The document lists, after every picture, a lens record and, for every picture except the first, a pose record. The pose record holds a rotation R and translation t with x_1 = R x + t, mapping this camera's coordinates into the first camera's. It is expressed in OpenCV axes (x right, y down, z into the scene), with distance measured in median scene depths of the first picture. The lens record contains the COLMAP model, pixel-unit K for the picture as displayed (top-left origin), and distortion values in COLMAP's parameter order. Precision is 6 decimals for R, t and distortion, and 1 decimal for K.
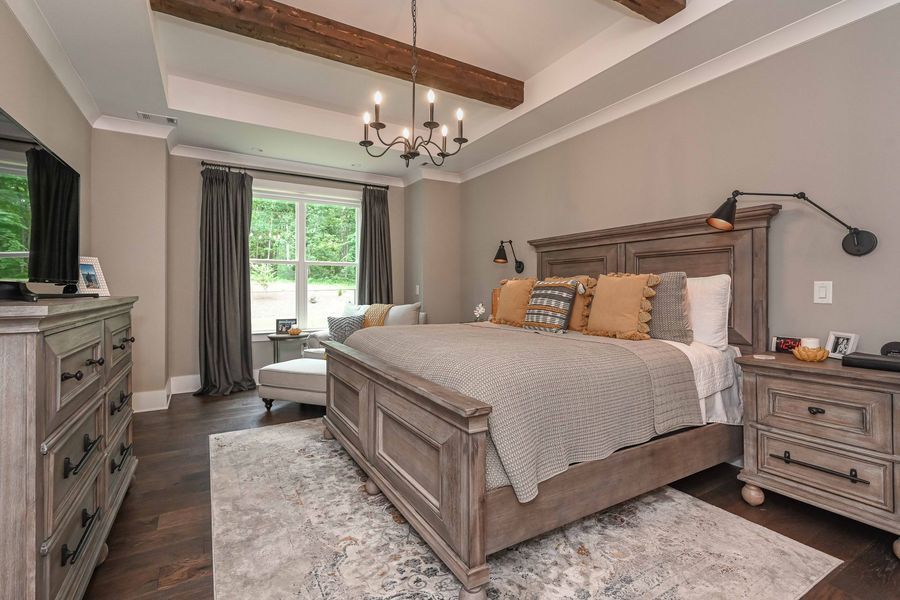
lens RADIAL K [[416.2, 0, 450.3], [0, 416.2, 287.9], [0, 0, 1]] dist [0.001287, 0.000042]
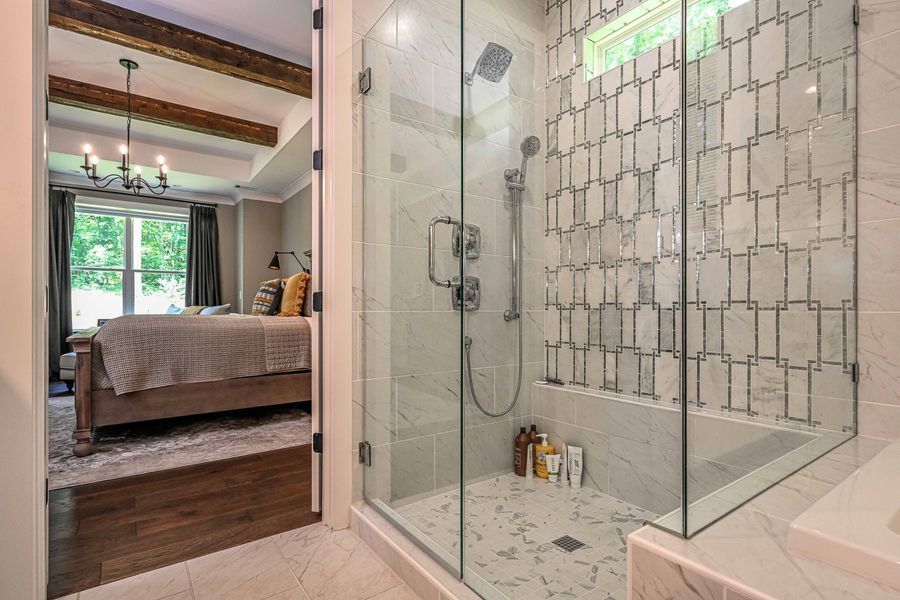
lens RADIAL K [[439.4, 0, 450.4], [0, 439.4, 309.4], [0, 0, 1]] dist [0.000922, -0.000162]
pose [[0.995024, -0.001247, 0.099627, 0.576759], [0.001132, 0.999999, 0.001217, 0.065540], [-0.099629, -0.001098, 0.995024, -0.405961]]
